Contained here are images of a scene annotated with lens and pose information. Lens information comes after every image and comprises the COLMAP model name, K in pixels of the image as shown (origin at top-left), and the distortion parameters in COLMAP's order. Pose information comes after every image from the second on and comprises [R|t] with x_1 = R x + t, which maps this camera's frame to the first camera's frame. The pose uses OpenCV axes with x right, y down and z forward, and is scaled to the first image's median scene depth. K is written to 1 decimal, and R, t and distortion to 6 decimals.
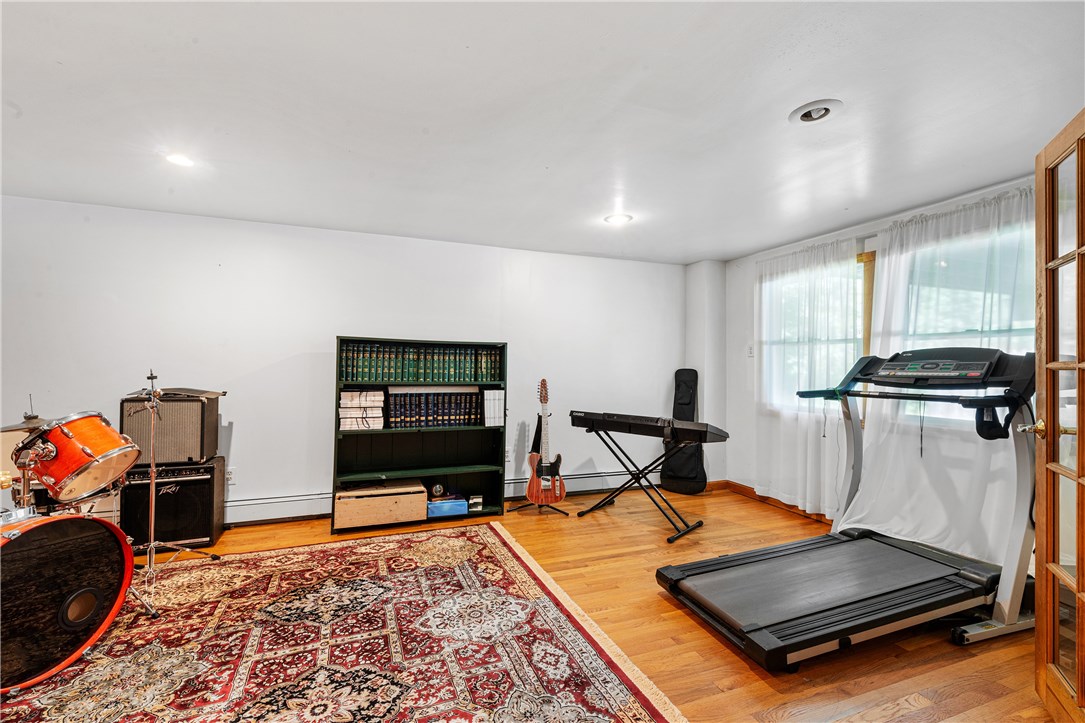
lens RADIAL K [[464.1, 0, 543.0], [0, 464.1, 362.1], [0, 0, 1]] dist [0.001896, 0.000119]
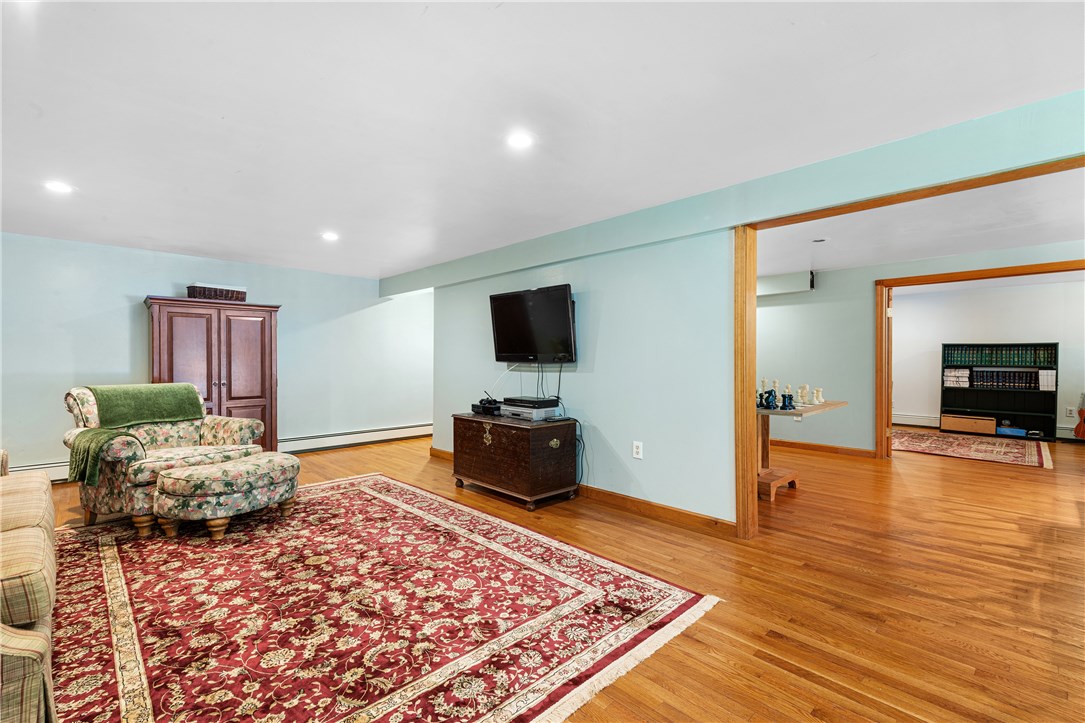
lens RADIAL K [[480.6, 0, 546.5], [0, 480.6, 363.6], [0, 0, 1]] dist [-0.005201, -0.000512]
pose [[0.388724, 0.001406, -0.921353, 0.842319], [0.007835, 0.999958, 0.004831, 0.012869], [0.921321, -0.009096, 0.388696, -1.478442]]
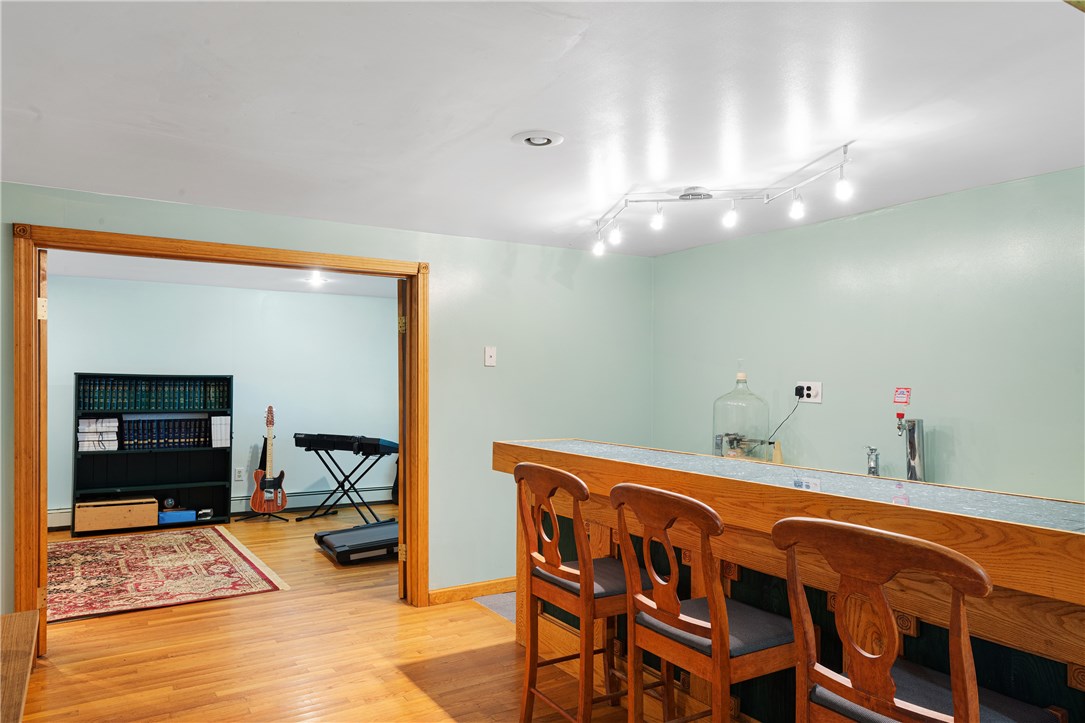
lens RADIAL K [[718.9, 0, 534.1], [0, 718.9, 379.5], [0, 0, 1]] dist [-0.011987, -0.005324]
pose [[0.982872, -0.004660, 0.184230, 0.346149], [0.003377, 0.999968, 0.007279, -0.043623], [-0.184258, -0.006533, 0.982856, -0.939237]]
